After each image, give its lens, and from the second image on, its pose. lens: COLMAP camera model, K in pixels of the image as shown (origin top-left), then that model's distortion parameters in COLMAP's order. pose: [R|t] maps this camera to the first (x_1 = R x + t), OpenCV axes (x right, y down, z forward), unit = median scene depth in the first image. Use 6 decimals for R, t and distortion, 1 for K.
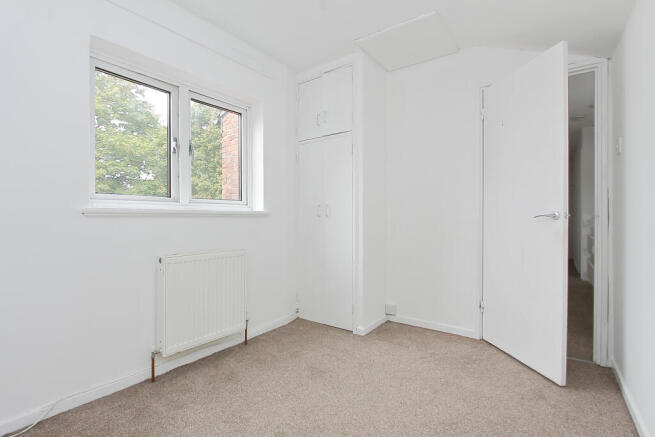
lens RADIAL K [[312.1, 0, 327.5], [0, 312.1, 218.5], [0, 0, 1]] dist [-0.001616, -0.000125]
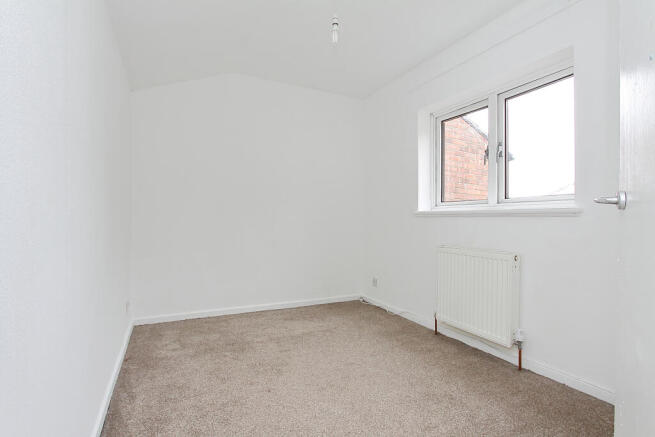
lens RADIAL K [[312.1, 0, 327.5], [0, 312.1, 218.5], [0, 0, 1]] dist [-0.001616, -0.000125]
pose [[-0.445726, 0.003357, -0.895163, 0.767560], [0.000622, 0.999994, 0.003440, -0.002320], [0.895169, 0.000977, -0.445726, 0.997417]]
